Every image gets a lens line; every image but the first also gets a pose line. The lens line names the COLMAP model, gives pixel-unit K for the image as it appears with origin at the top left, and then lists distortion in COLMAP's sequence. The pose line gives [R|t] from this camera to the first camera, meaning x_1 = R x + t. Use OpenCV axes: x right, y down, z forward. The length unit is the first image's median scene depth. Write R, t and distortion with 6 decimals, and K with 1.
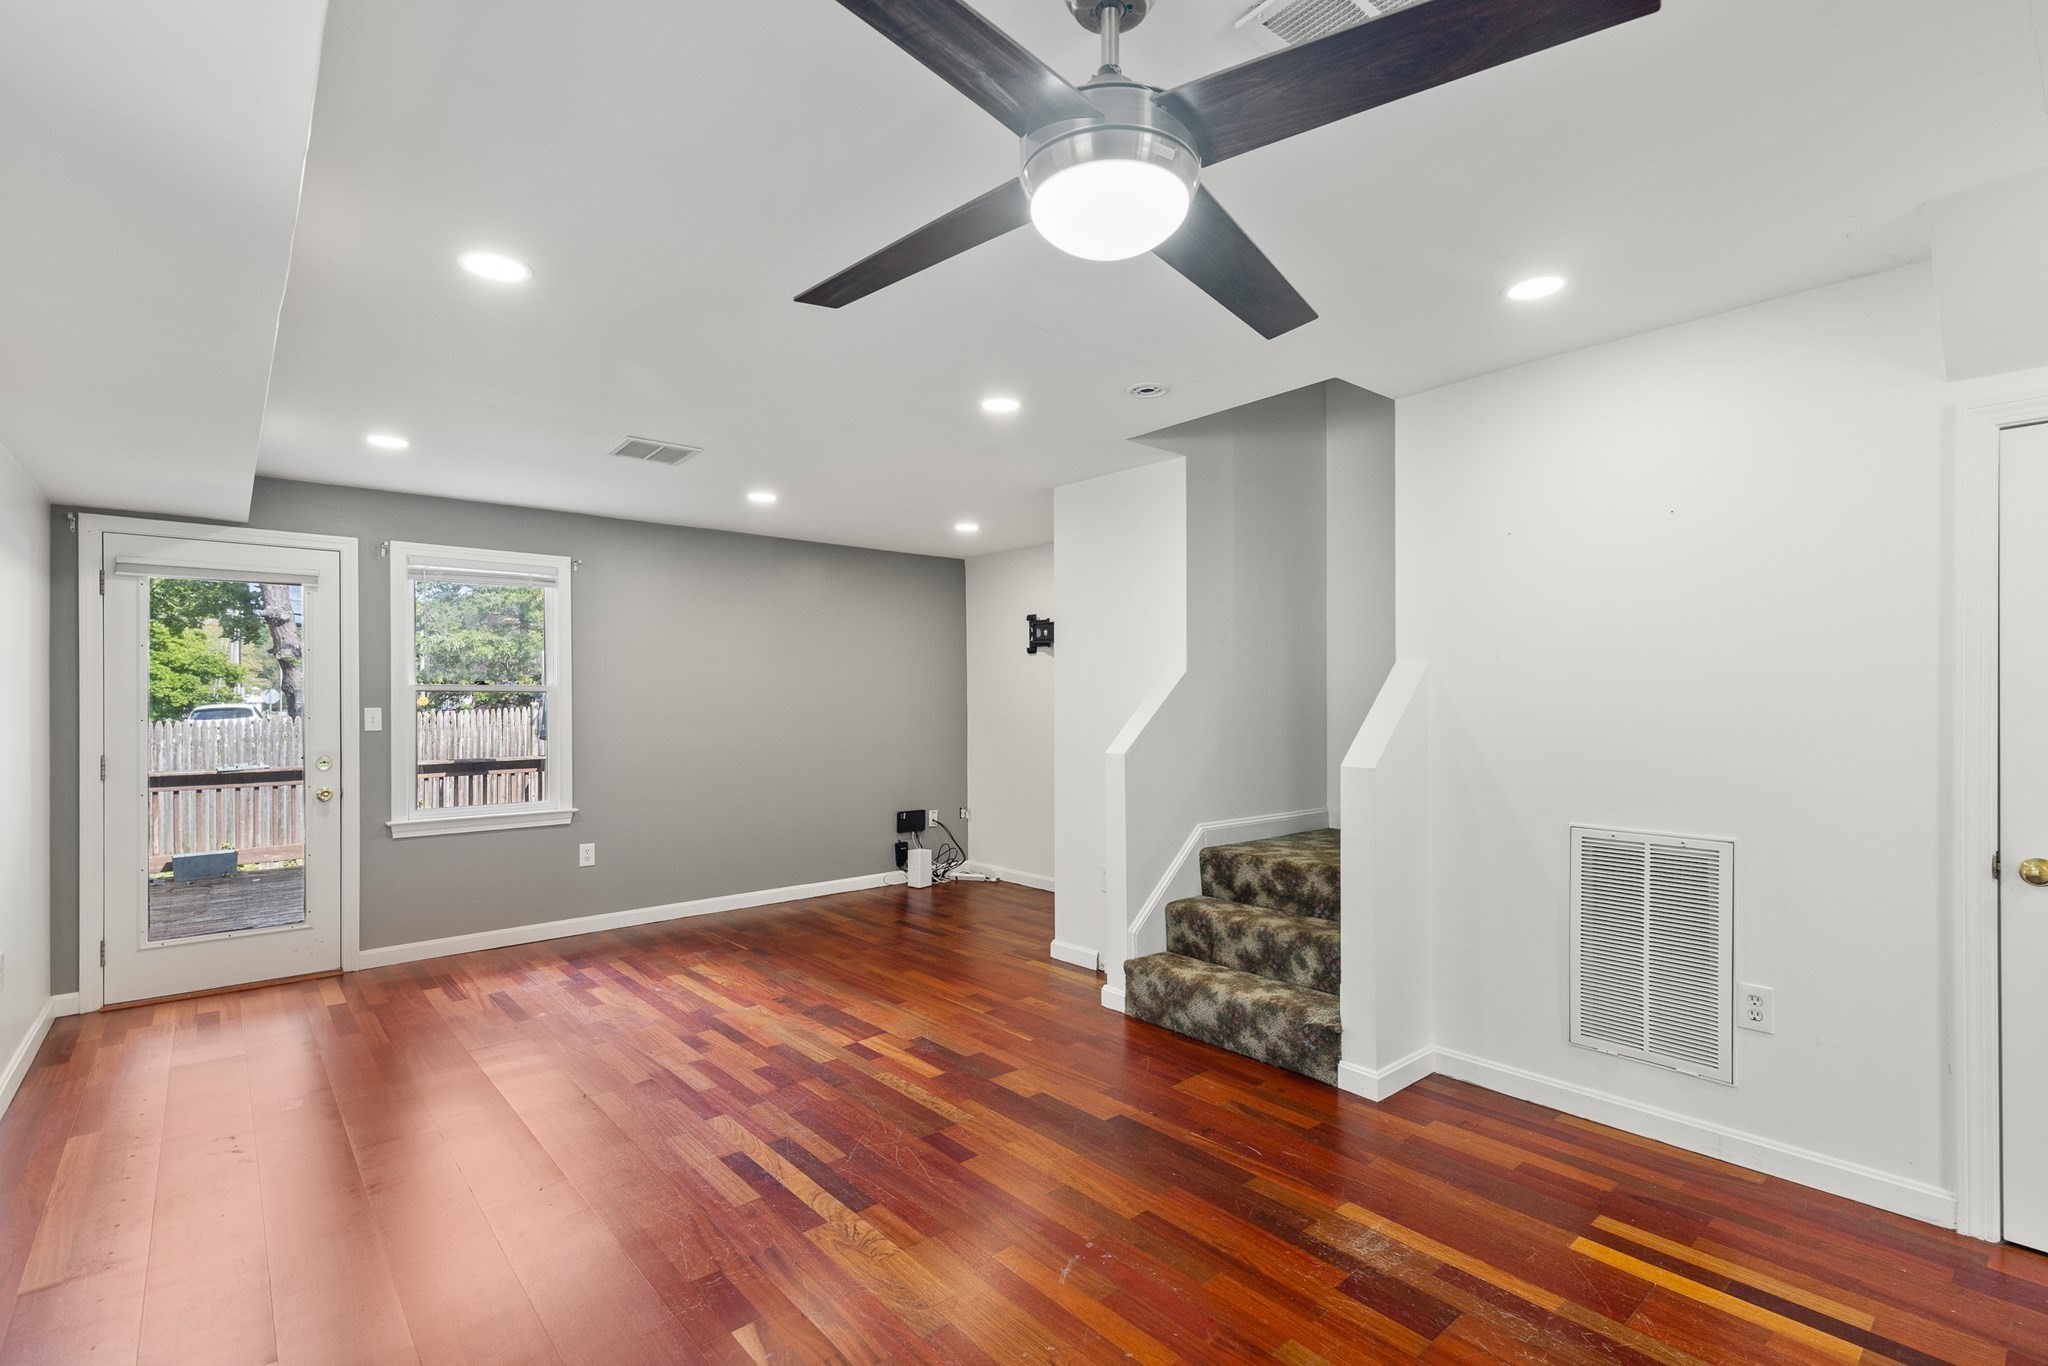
lens RADIAL K [[937.5, 0, 1034.1], [0, 937.5, 701.0], [0, 0, 1]] dist [0.006255, -0.000138]
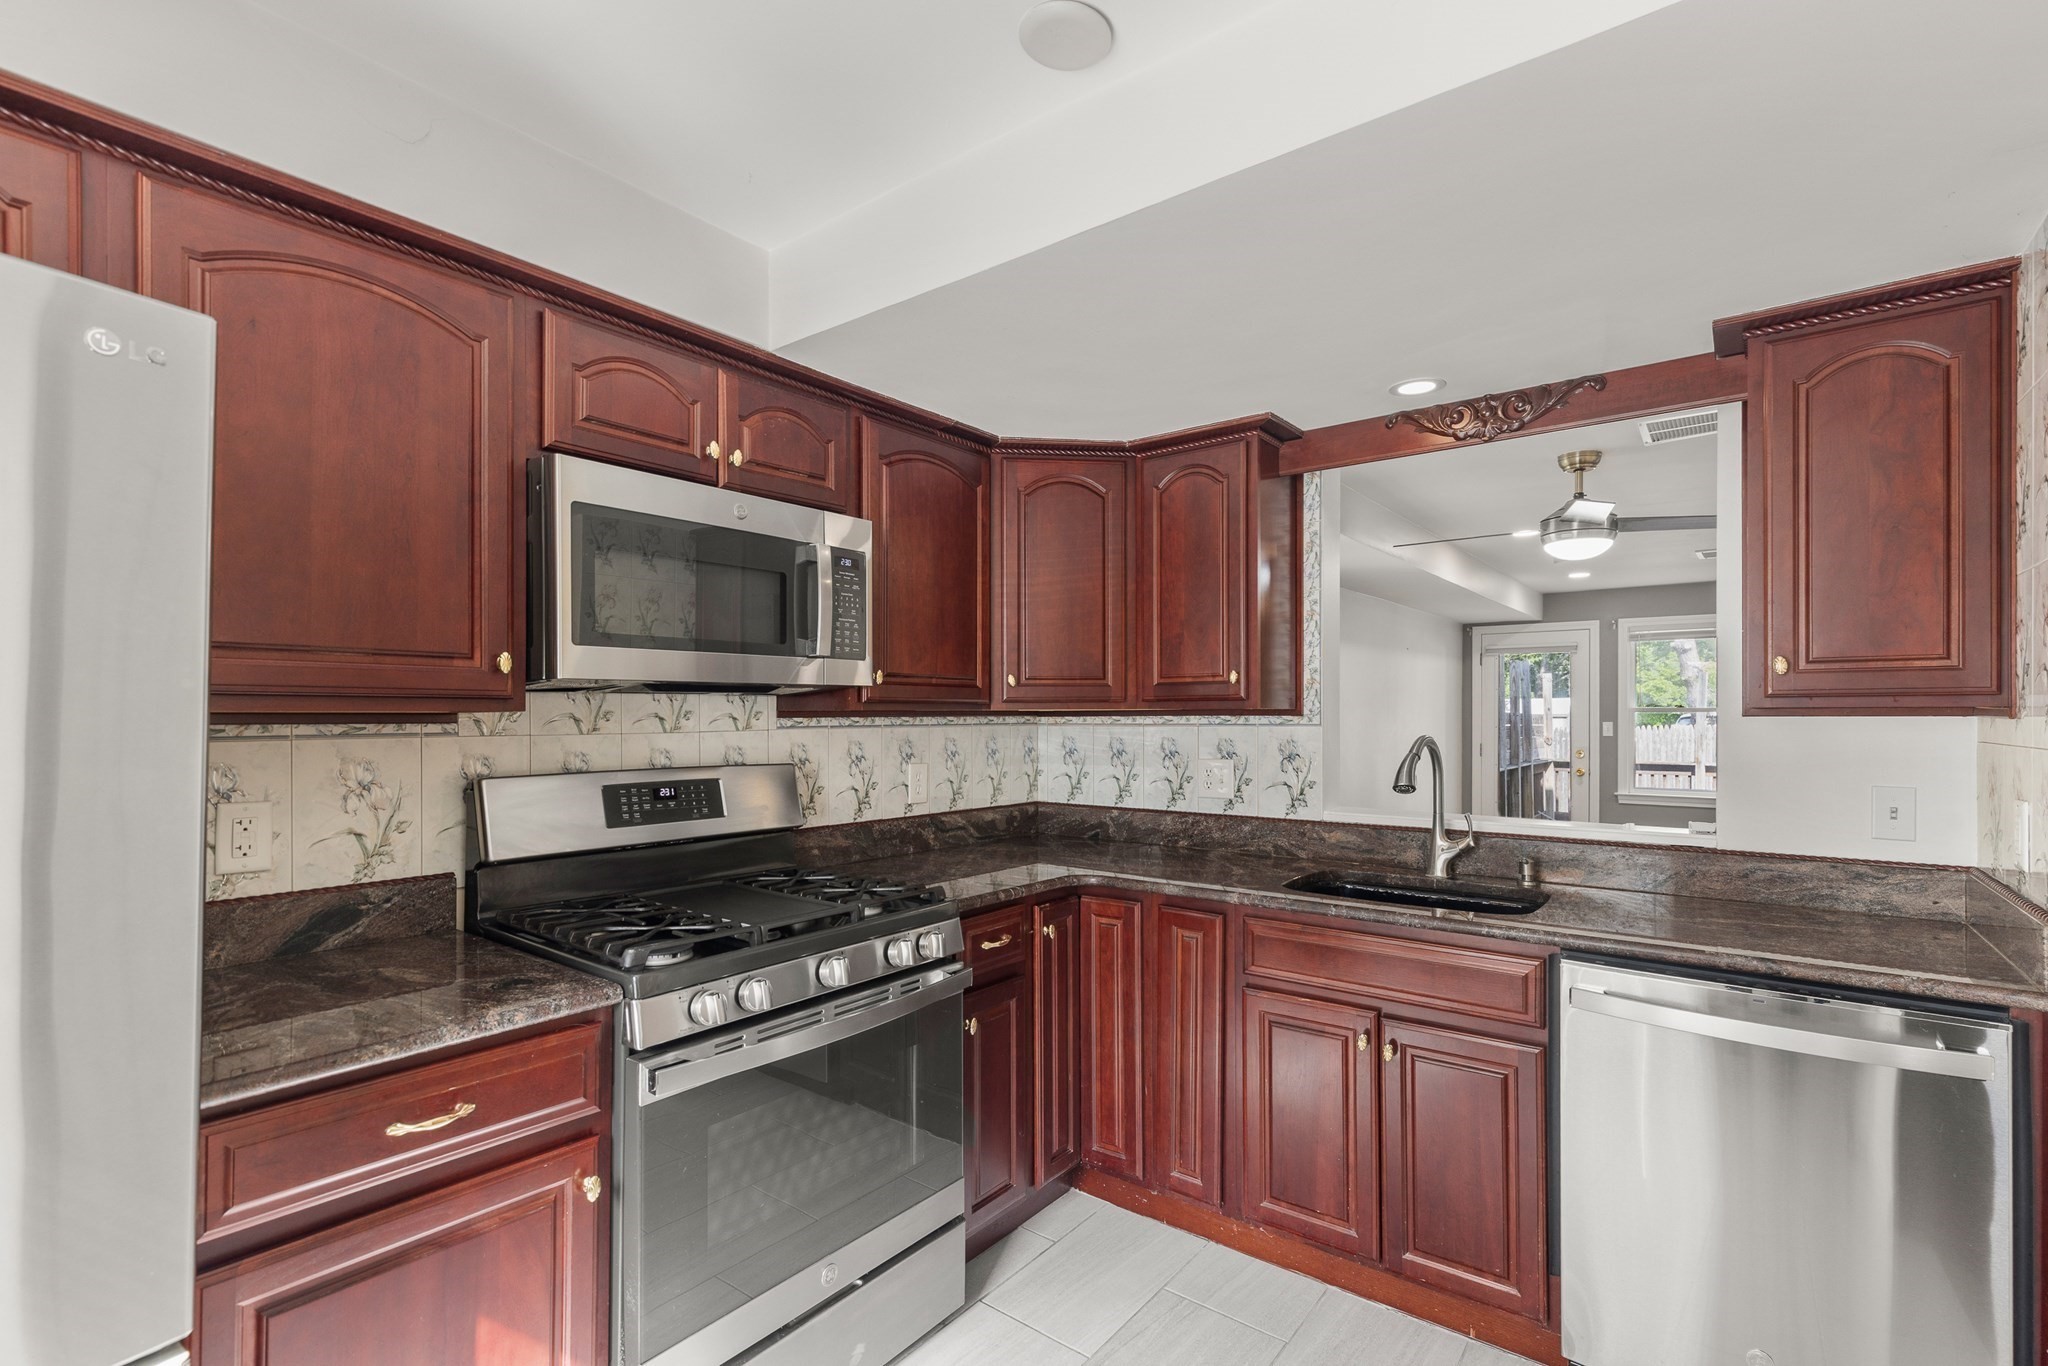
lens RADIAL K [[938.8, 0, 1026.3], [0, 938.8, 712.8], [0, 0, 1]] dist [0.001824, -0.000256]
pose [[0.194148, 0.006647, -0.980950, 0.847587], [-0.001574, 0.999978, 0.006464, -0.021028], [0.980971, 0.000289, 0.194154, -0.375649]]
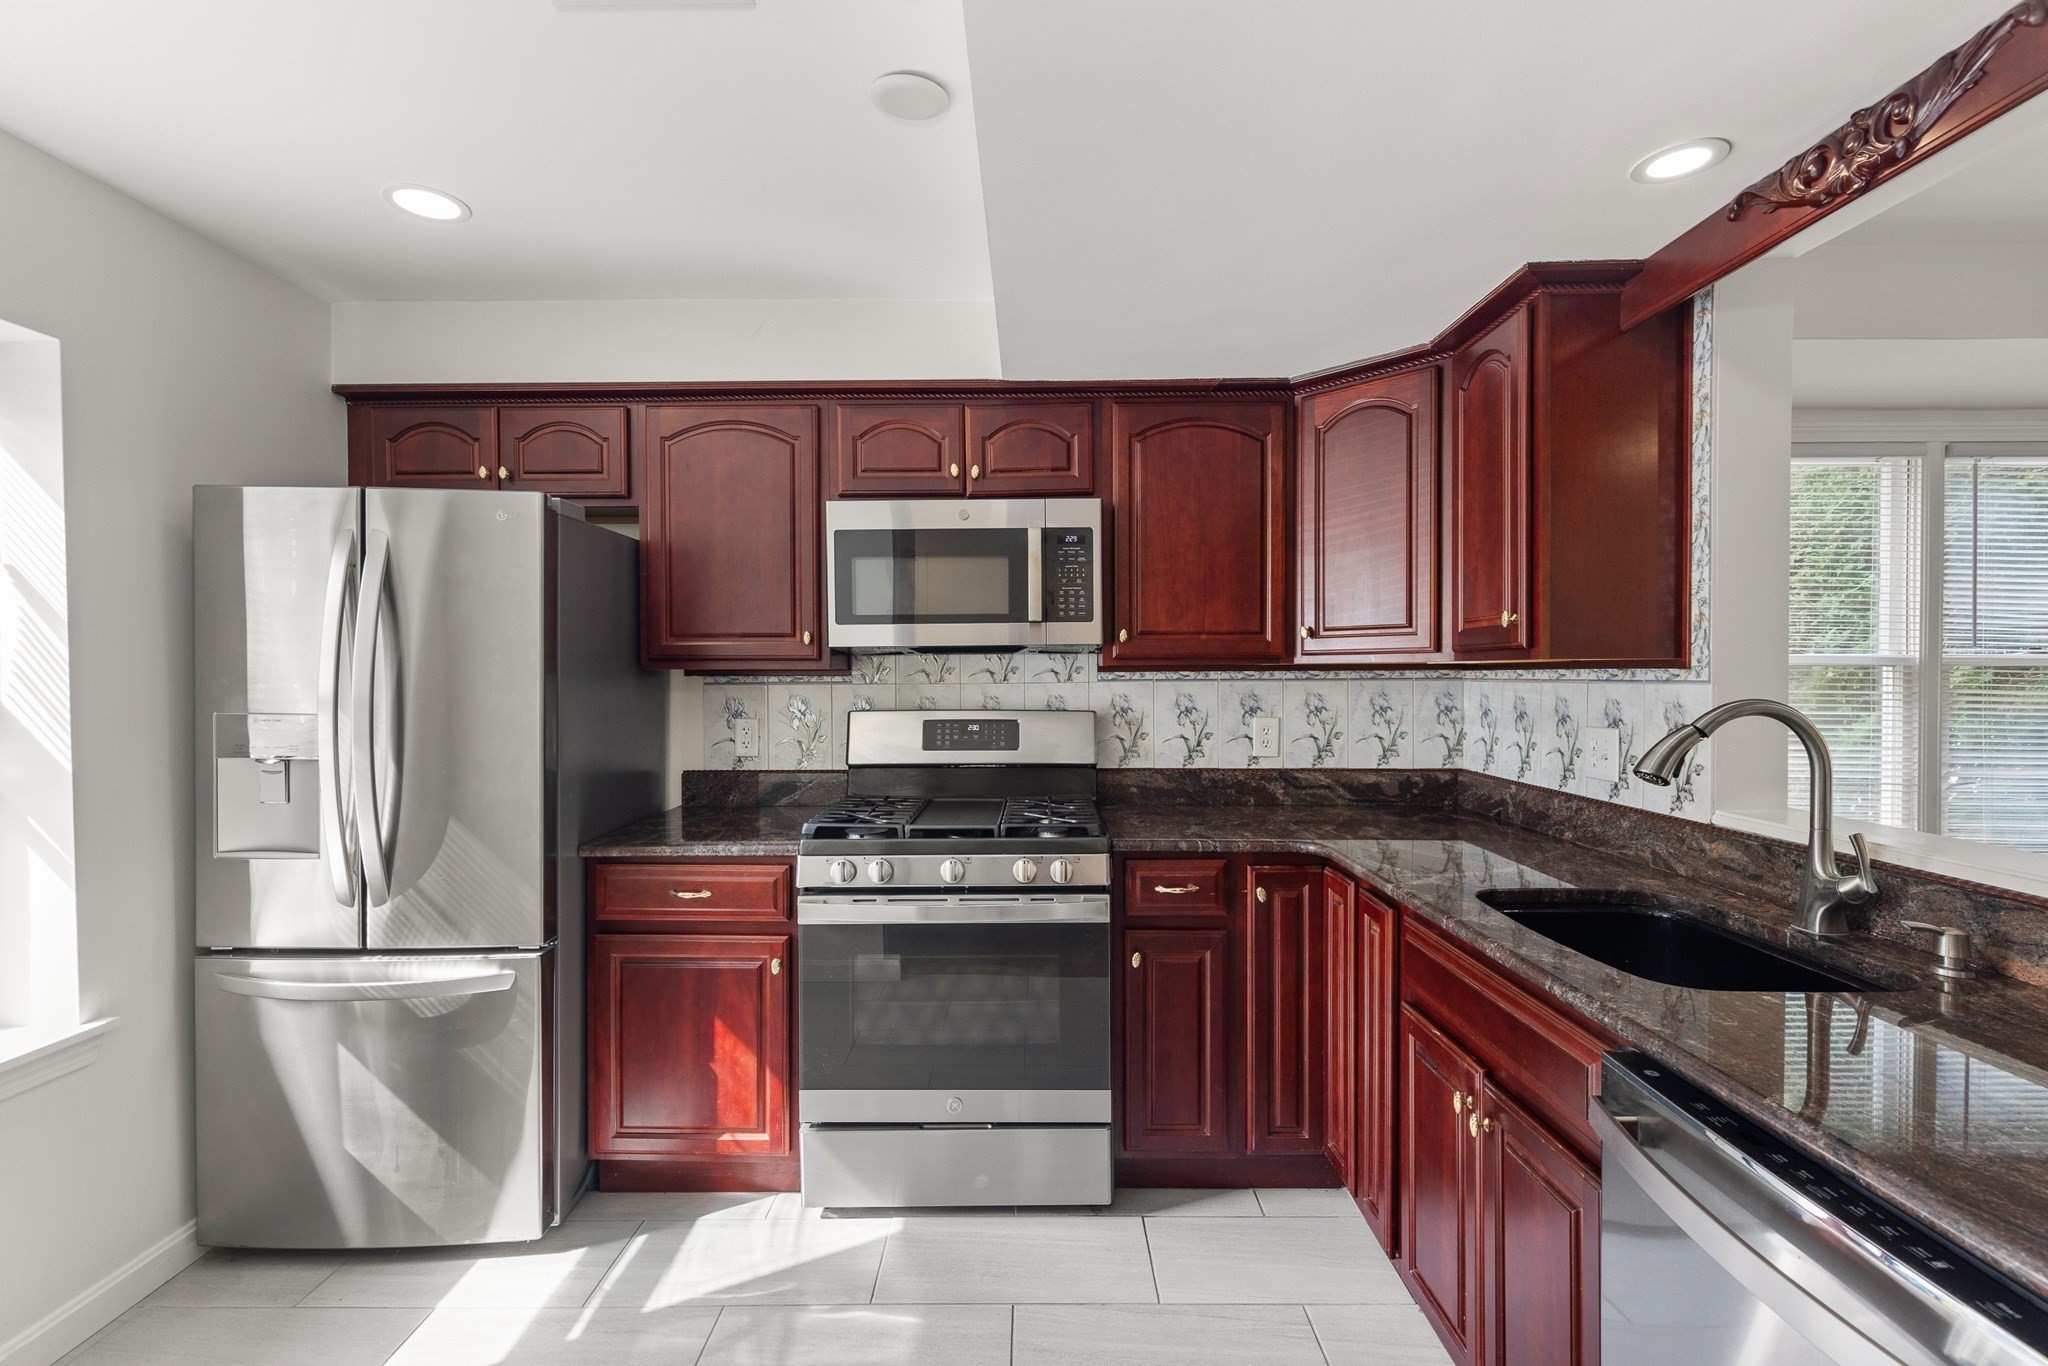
lens RADIAL K [[912.1, 0, 1014.9], [0, 912.1, 678.8], [0, 0, 1]] dist [-0.000882, -0.000493]
pose [[-0.669312, 0.016997, -0.742787, 0.775400], [0.008939, 0.999850, 0.014825, -0.019273], [0.742928, 0.003283, -0.669363, 0.029677]]
